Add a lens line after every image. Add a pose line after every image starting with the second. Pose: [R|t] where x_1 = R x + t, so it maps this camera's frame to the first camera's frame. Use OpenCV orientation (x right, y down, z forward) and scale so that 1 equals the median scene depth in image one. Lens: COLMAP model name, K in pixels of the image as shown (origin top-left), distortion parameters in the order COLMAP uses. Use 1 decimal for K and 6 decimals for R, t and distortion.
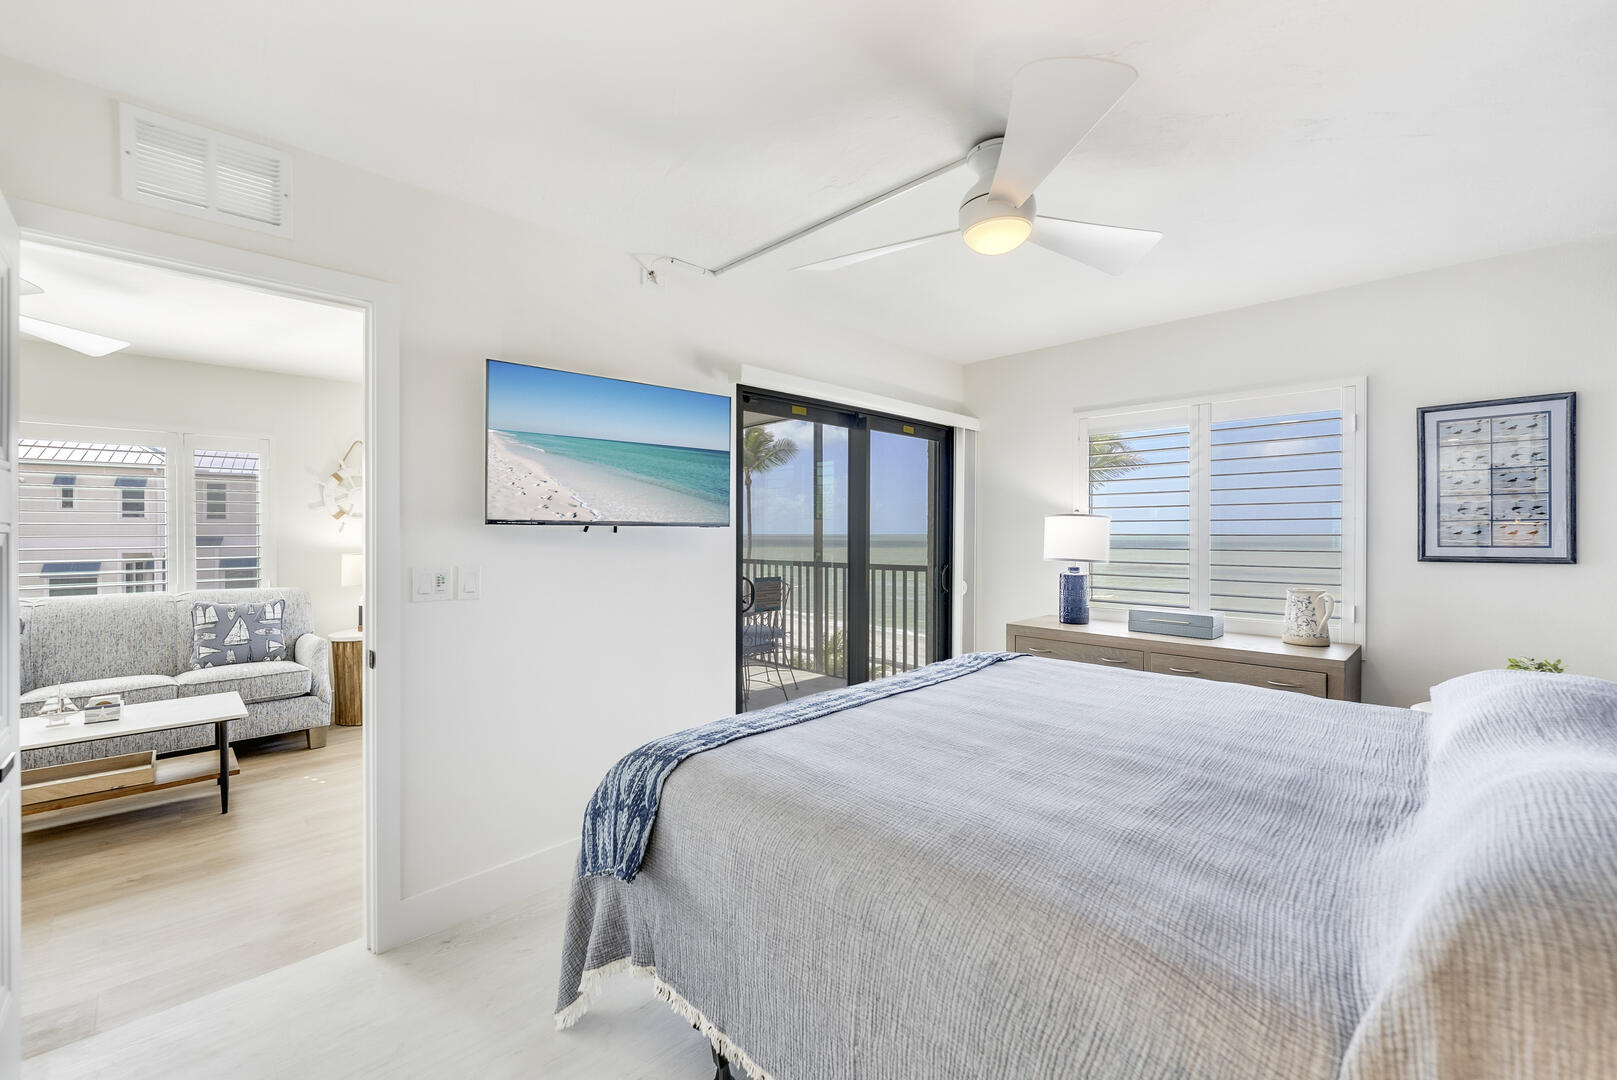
lens RADIAL K [[665.6, 0, 812.1], [0, 665.6, 534.3], [0, 0, 1]] dist [0.000805, -0.000261]
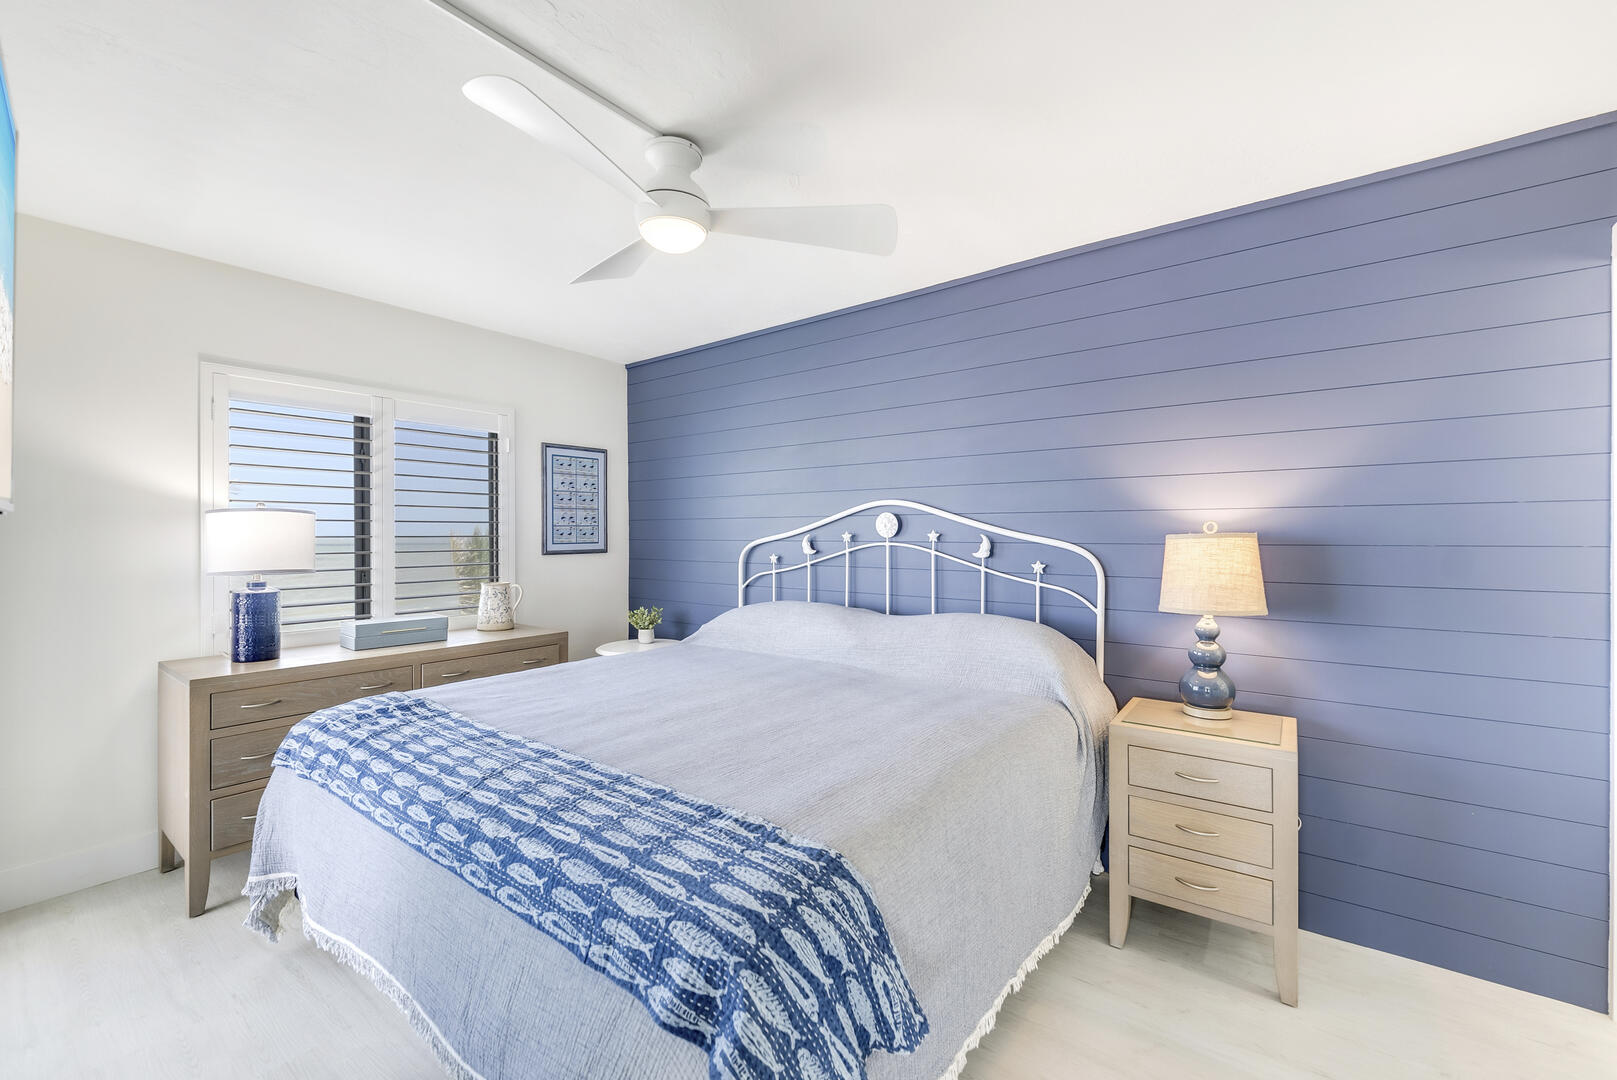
lens RADIAL K [[665.6, 0, 805.8], [0, 665.6, 533.8], [0, 0, 1]] dist [0.000805, -0.000261]
pose [[-0.142178, 0.002060, 0.989839, -0.516672], [0.005530, 0.999984, -0.001287, 0.001900], [-0.989826, 0.005291, -0.142187, 0.663196]]
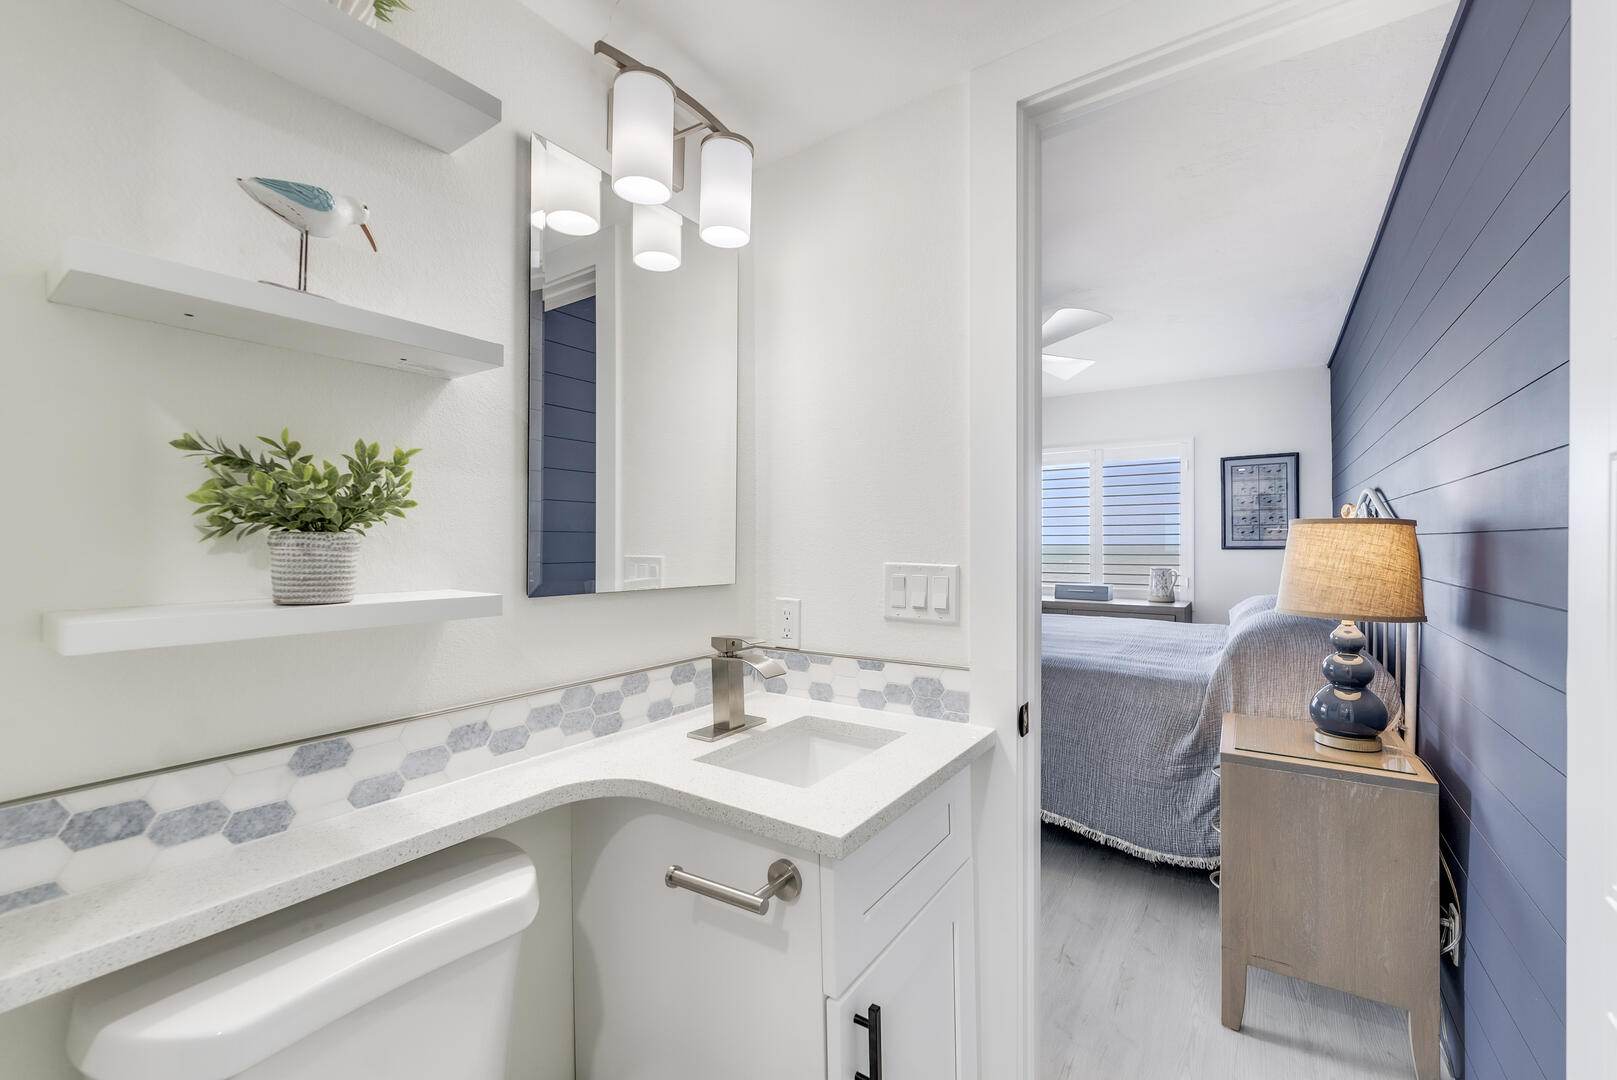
lens RADIAL K [[665.6, 0, 805.0], [0, 665.6, 543.1], [0, 0, 1]] dist [0.000805, -0.000261]
pose [[0.983170, -0.002120, 0.182681, -0.424700], [0.002887, 0.999988, -0.003934, 0.028033], [-0.182671, 0.004395, 0.983164, -0.453234]]
